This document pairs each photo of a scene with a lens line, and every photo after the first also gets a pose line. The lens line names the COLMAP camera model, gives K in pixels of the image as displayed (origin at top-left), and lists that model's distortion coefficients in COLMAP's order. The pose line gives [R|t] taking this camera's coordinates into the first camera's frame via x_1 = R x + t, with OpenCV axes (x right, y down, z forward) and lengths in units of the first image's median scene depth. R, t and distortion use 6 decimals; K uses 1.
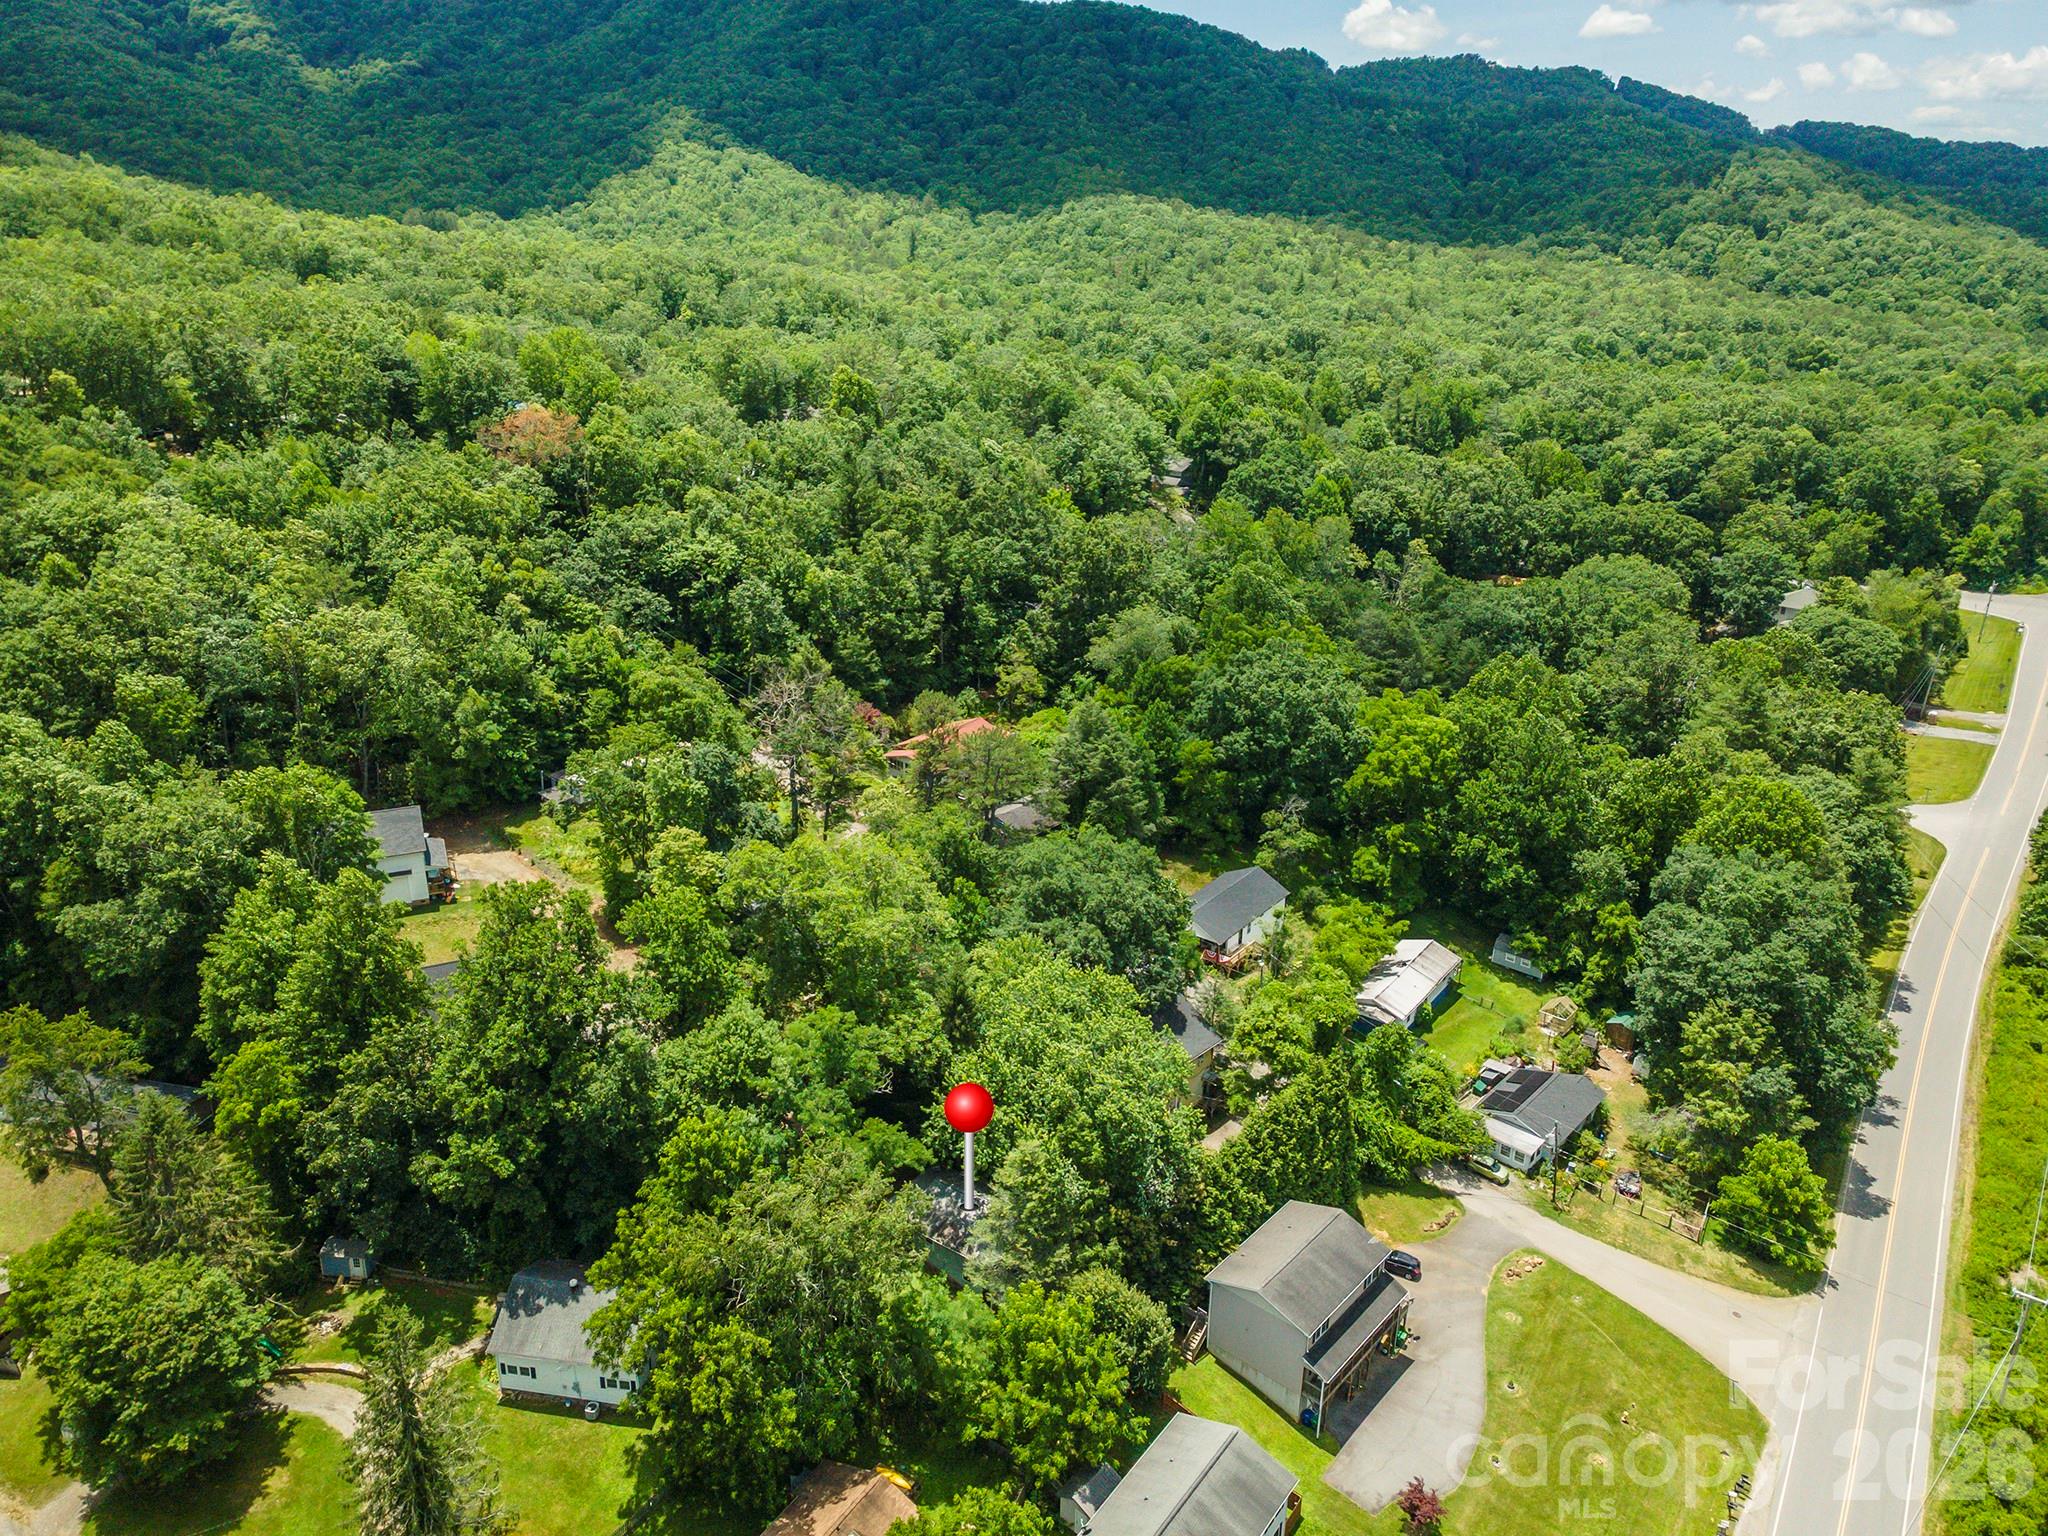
lens RADIAL K [[1484.6, 0, 1009.6], [0, 1484.6, 764.8], [0, 0, 1]] dist [0.047129, 0.017829]
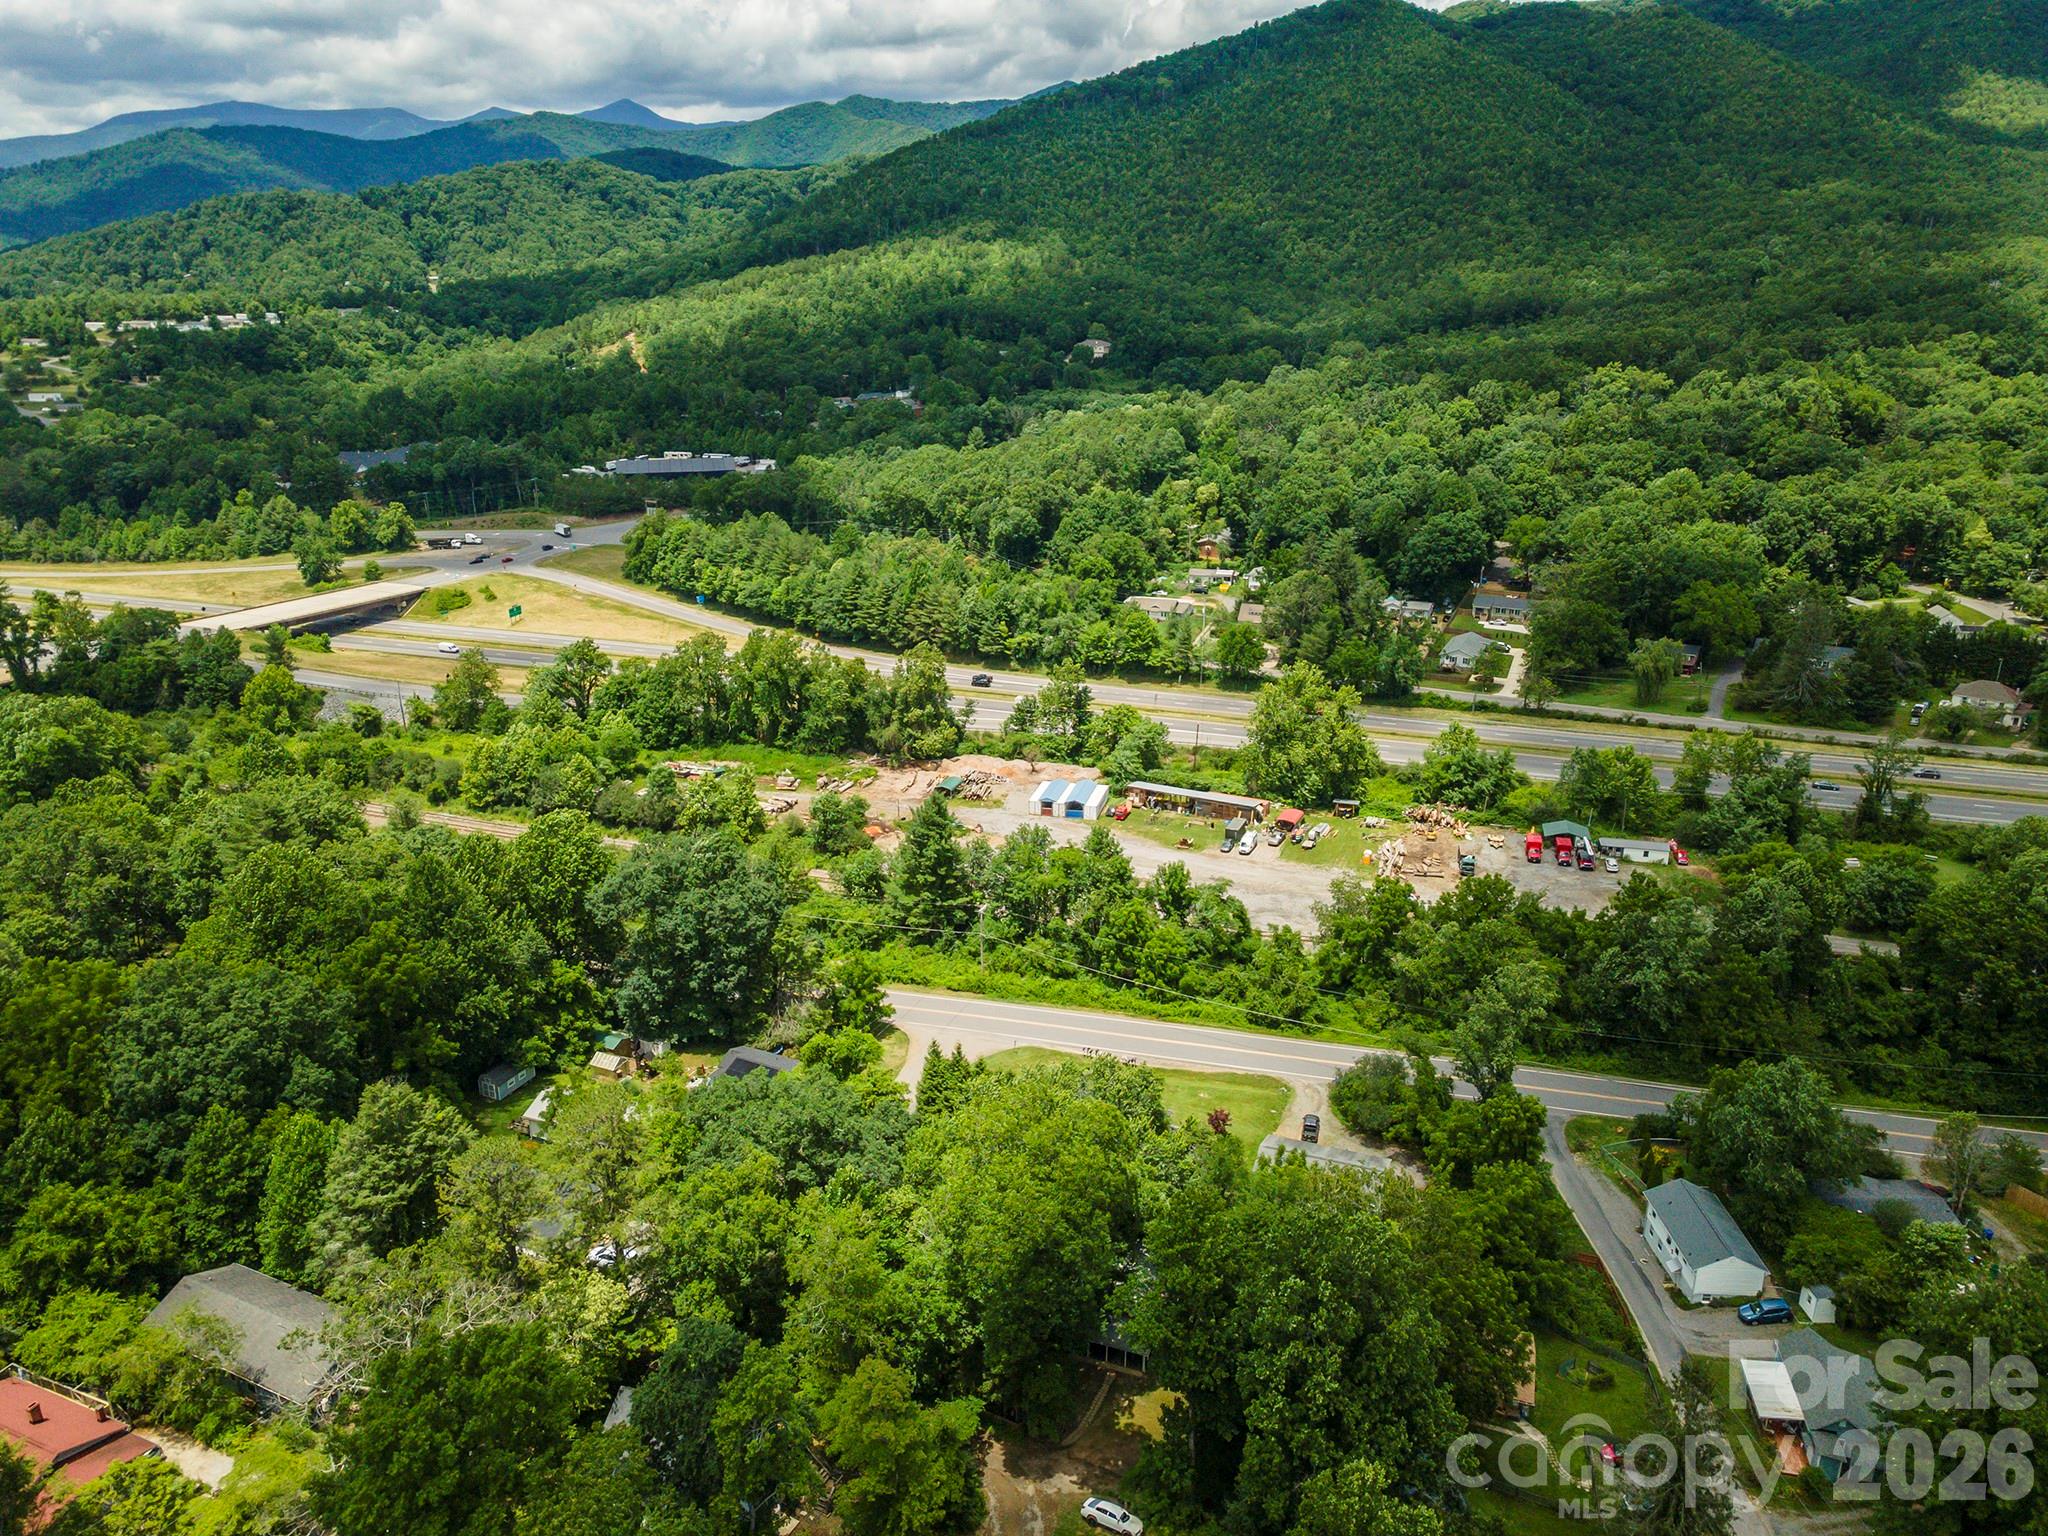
lens RADIAL K [[1484.6, 0, 1006.5], [0, 1484.6, 768.2], [0, 0, 1]] dist [0.047129, 0.017829]
pose [[-0.261608, -0.334328, 0.905421, -0.574186], [0.361301, 0.835962, 0.413073, -0.332251], [-0.894999, 0.435192, -0.097901, 0.688925]]
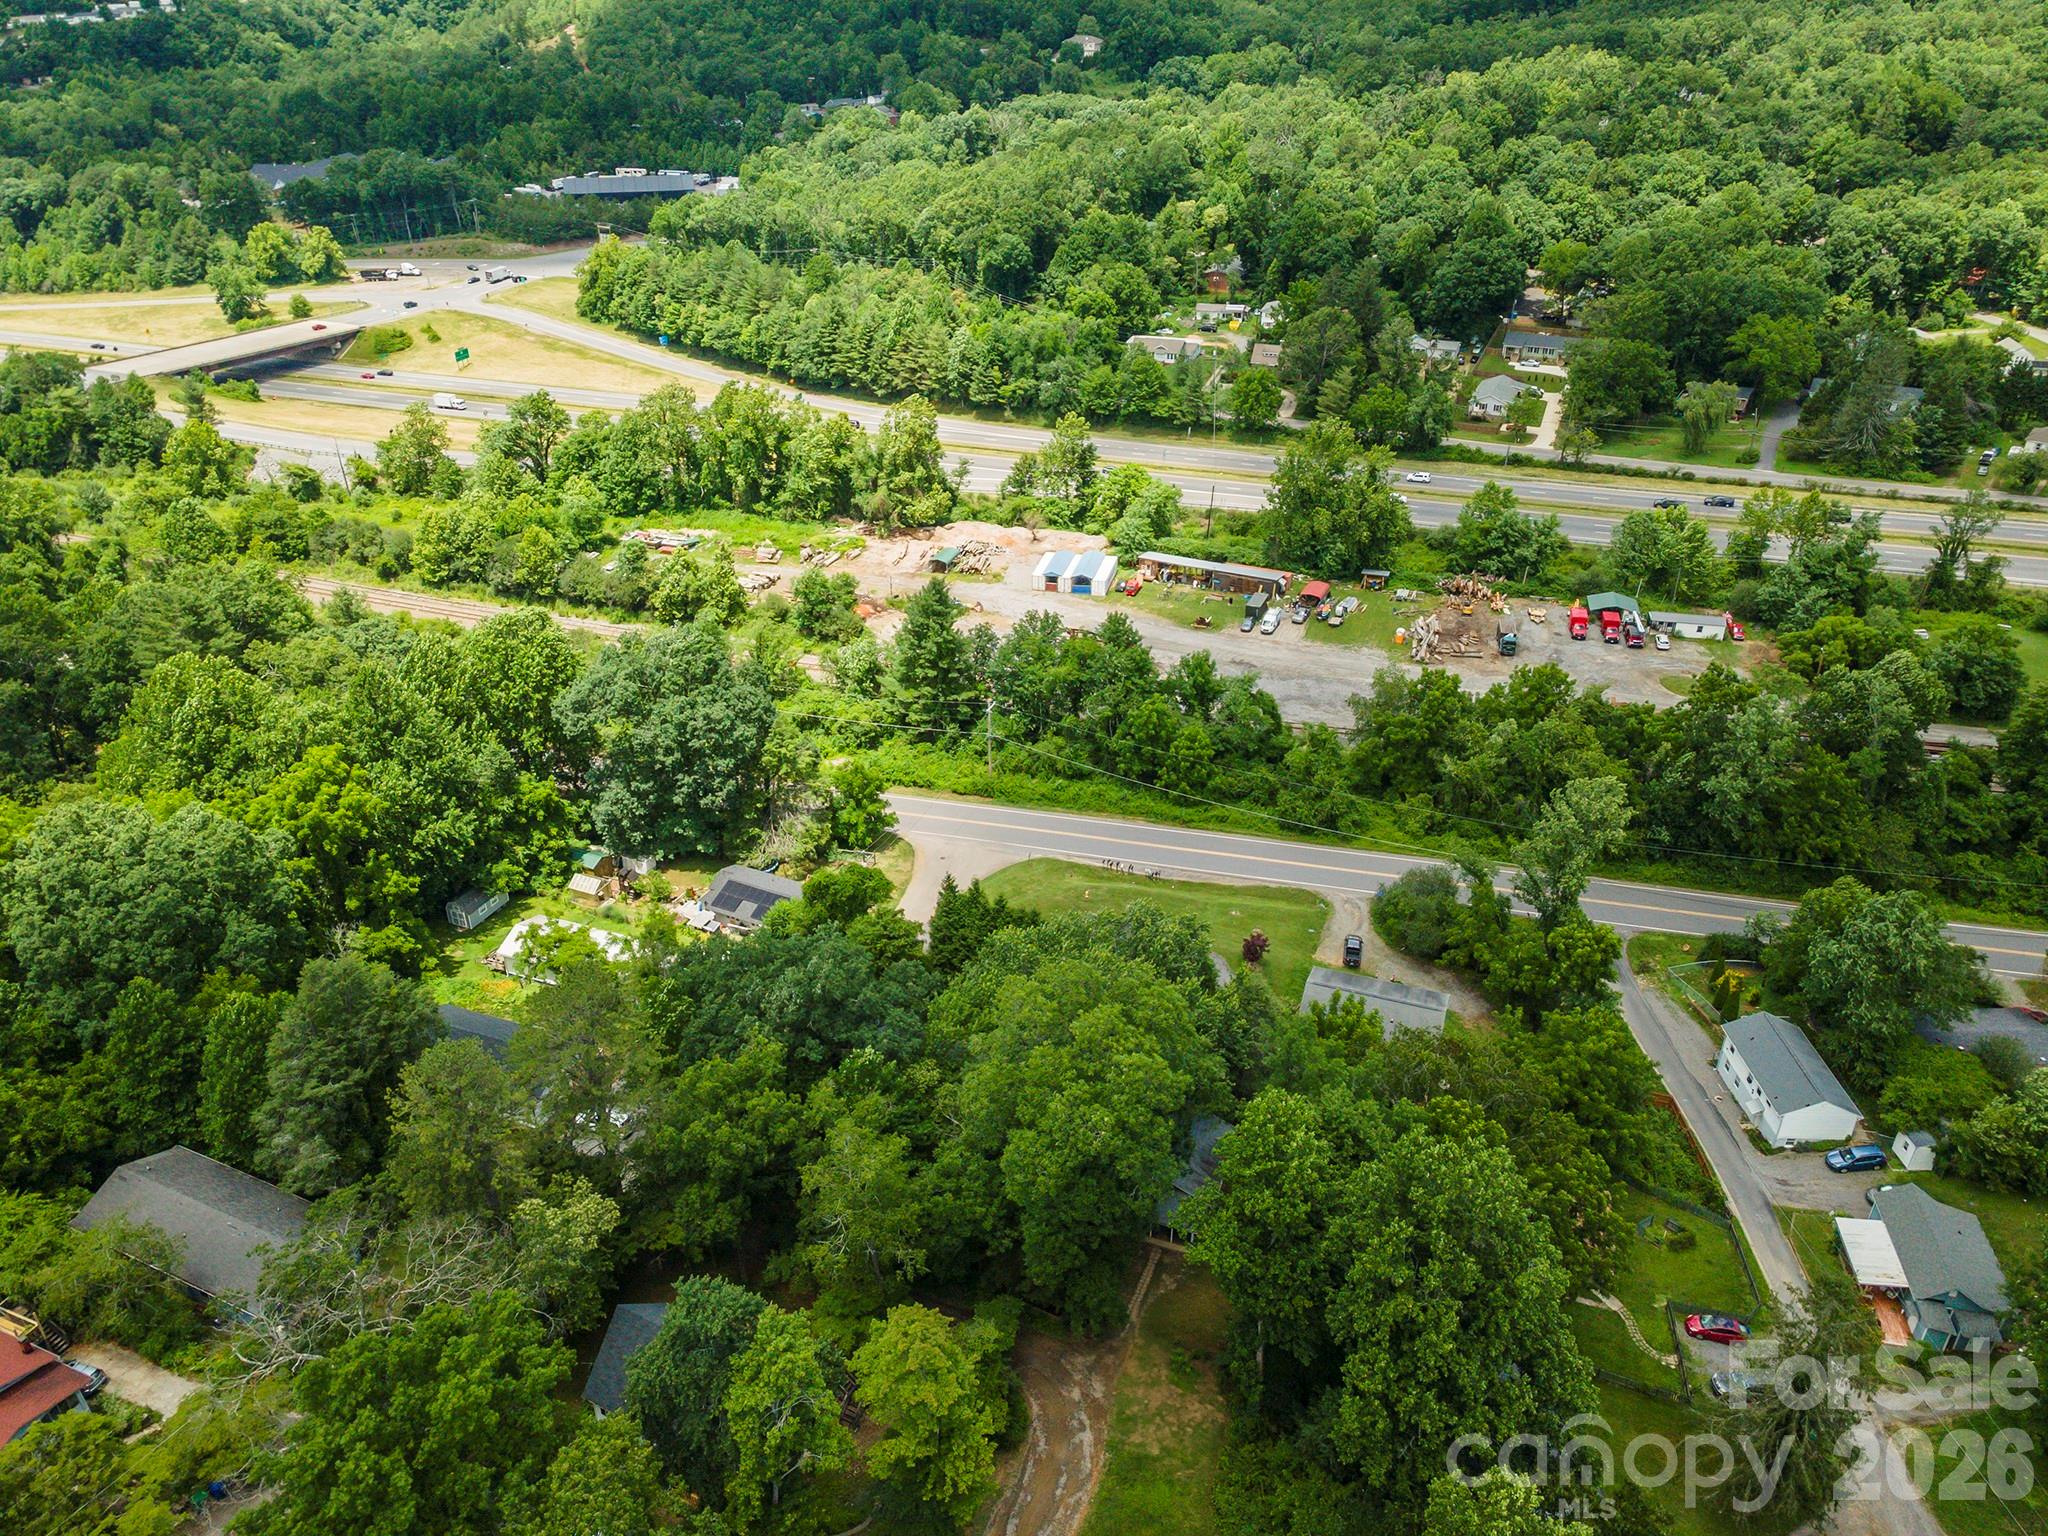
lens RADIAL K [[1484.6, 0, 1009.9], [0, 1484.6, 763.3], [0, 0, 1]] dist [0.047129, 0.017829]
pose [[-0.278966, -0.481721, 0.830736, -0.461300], [0.359983, 0.749538, 0.555522, -0.322270], [-0.890275, 0.454023, -0.035685, 0.683784]]
